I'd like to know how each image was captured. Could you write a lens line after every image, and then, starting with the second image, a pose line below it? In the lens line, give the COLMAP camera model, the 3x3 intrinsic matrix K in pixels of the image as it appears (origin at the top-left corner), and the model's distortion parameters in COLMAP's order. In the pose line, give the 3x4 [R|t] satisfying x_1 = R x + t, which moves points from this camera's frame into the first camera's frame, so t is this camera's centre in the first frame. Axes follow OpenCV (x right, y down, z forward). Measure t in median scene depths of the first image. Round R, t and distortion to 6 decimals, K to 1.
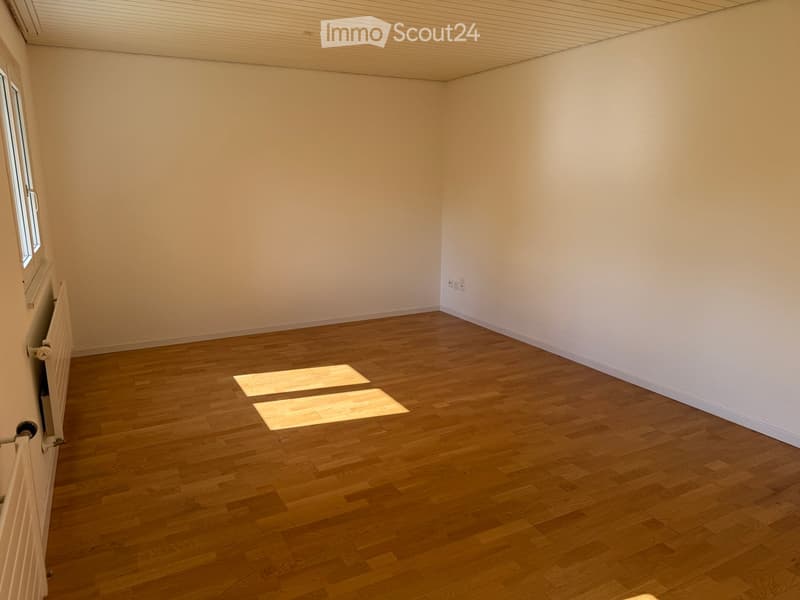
lens RADIAL K [[560.6, 0, 397.6], [0, 560.6, 300.5], [0, 0, 1]] dist [0.086332, -0.115644]
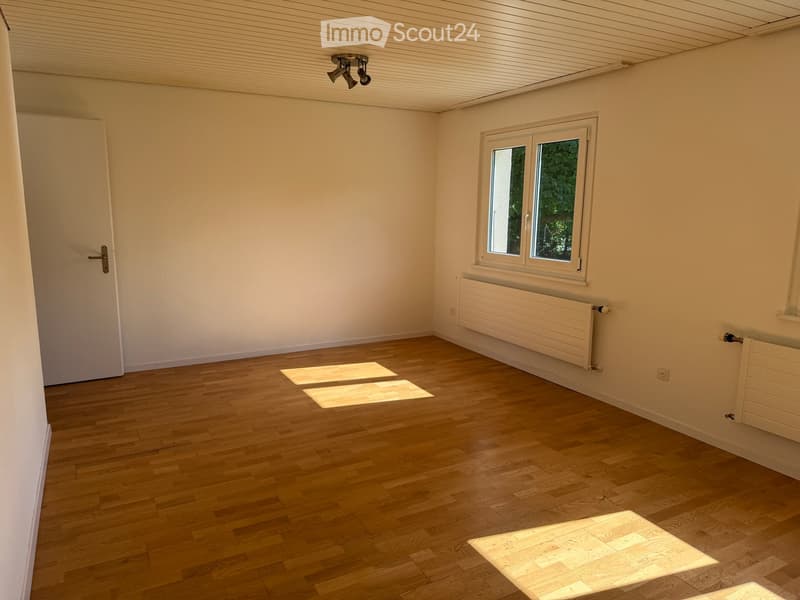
lens RADIAL K [[560.6, 0, 397.6], [0, 560.6, 300.5], [0, 0, 1]] dist [0.086332, -0.115644]
pose [[-0.999880, -0.011175, -0.010691, 0.135556], [-0.014398, 0.924971, 0.379766, -0.385423], [0.005645, 0.379874, -0.925021, 1.742044]]
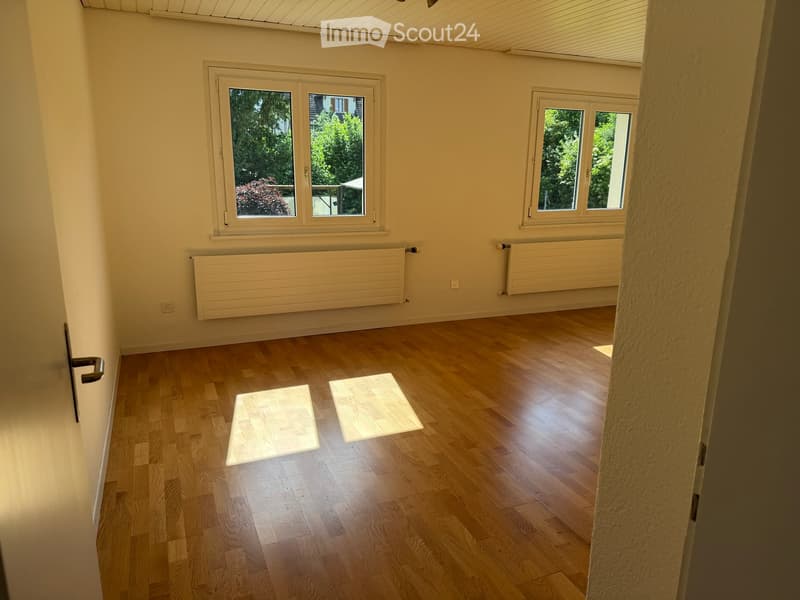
lens RADIAL K [[560.6, 0, 397.6], [0, 560.6, 300.5], [0, 0, 1]] dist [0.086332, -0.115644]
pose [[-0.081937, 0.229858, -0.969769, 1.208516], [-0.232562, 0.941769, 0.242871, -0.113094], [0.969124, 0.245432, -0.023710, 0.568205]]
